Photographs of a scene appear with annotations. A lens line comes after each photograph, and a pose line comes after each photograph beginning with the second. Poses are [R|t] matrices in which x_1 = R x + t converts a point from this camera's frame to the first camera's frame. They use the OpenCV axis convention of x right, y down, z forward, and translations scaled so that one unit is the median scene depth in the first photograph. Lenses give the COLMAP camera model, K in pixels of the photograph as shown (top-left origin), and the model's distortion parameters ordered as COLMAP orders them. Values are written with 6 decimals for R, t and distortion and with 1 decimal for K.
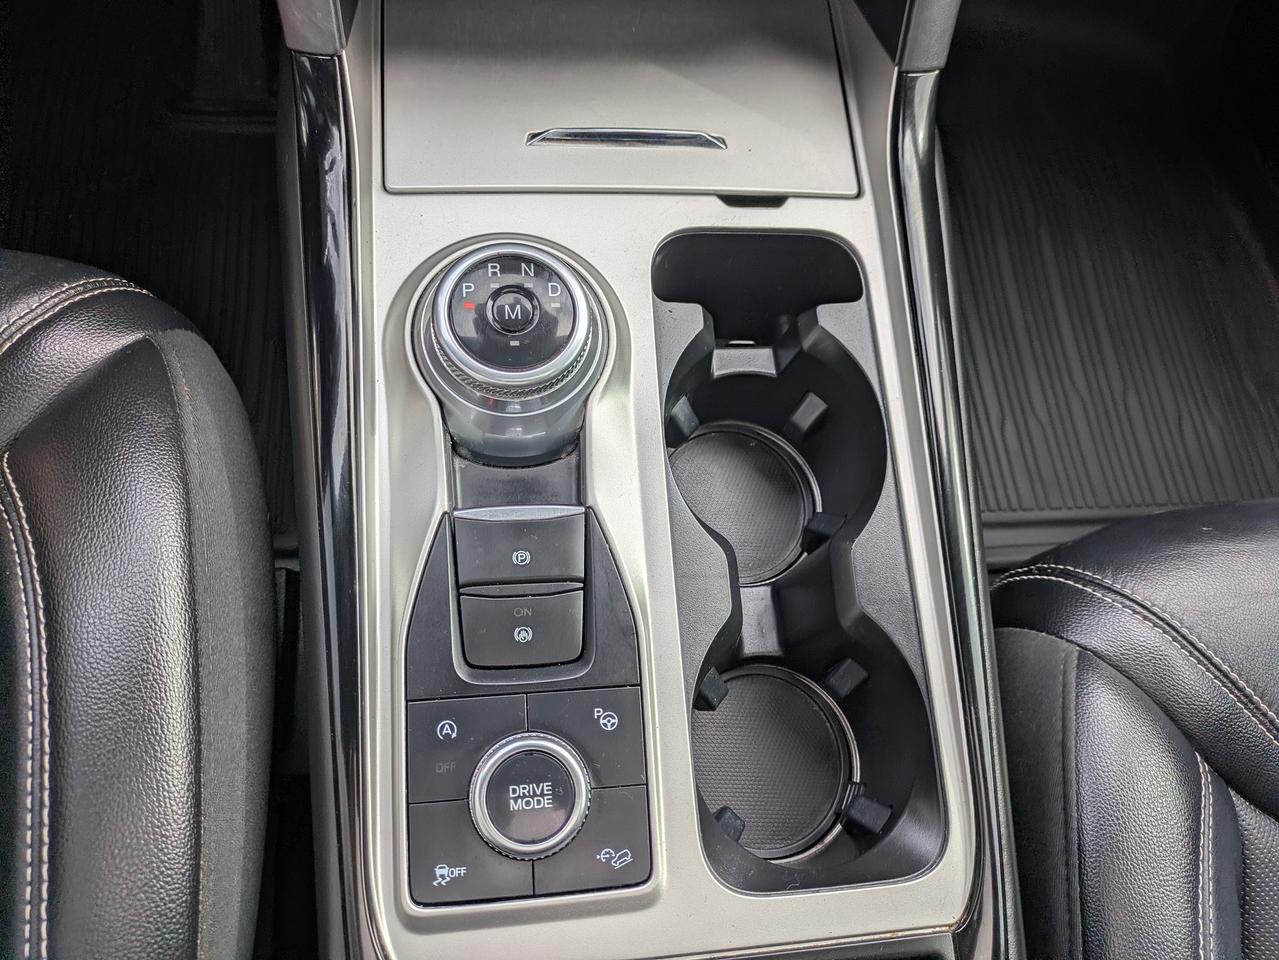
lens RADIAL K [[944.8, 0, 632.4], [0, 944.8, 483.2], [0, 0, 1]] dist [0.027861, -0.012753]
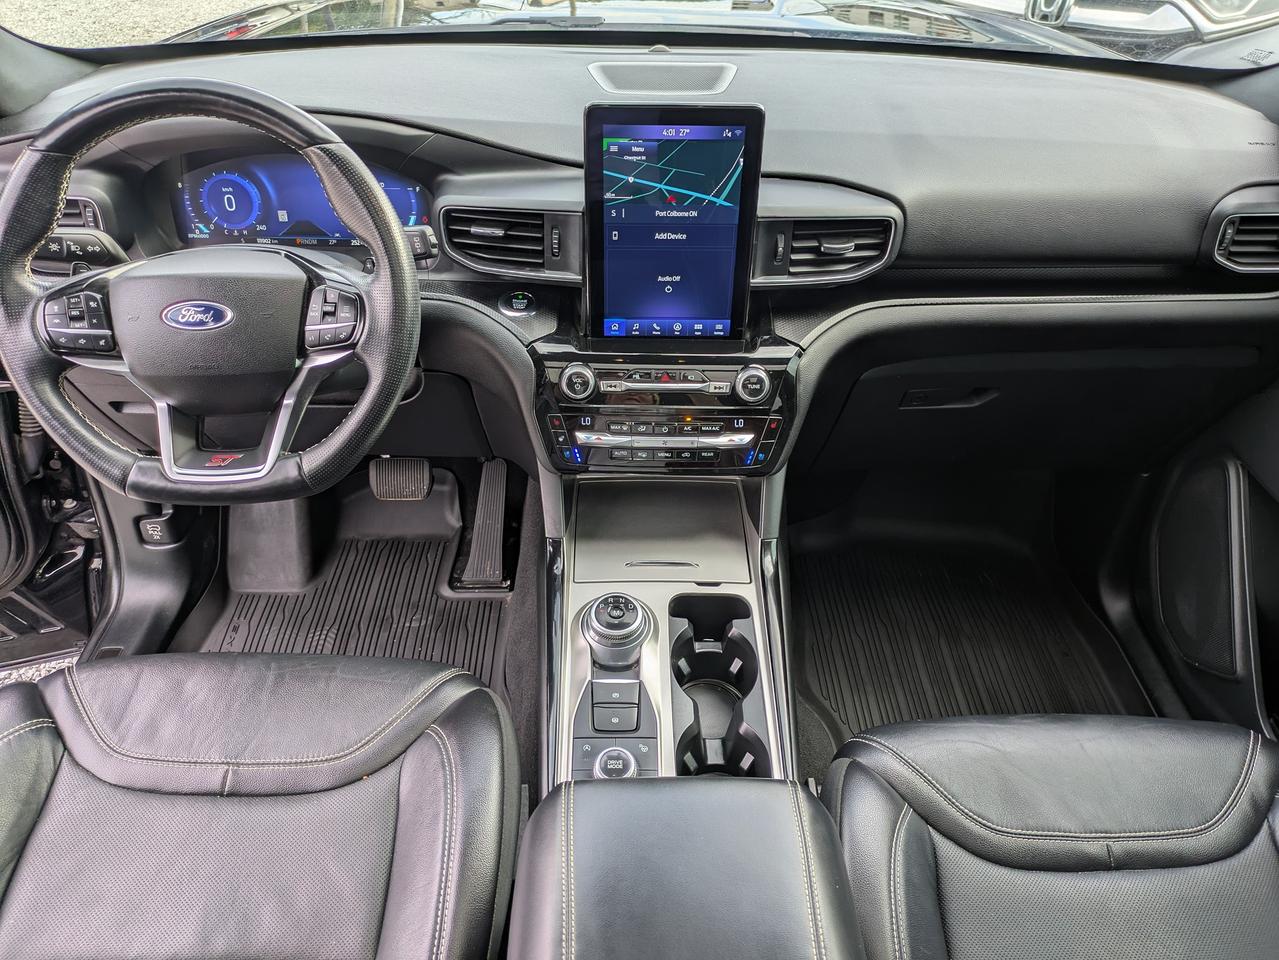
lens RADIAL K [[944.8, 0, 637.8], [0, 944.8, 475.1], [0, 0, 1]] dist [0.027861, -0.012753]
pose [[0.992813, -0.030183, -0.115804, 0.250215], [-0.031319, 0.868417, -0.494845, 0.768092], [0.115502, 0.494915, 0.861231, -1.487269]]
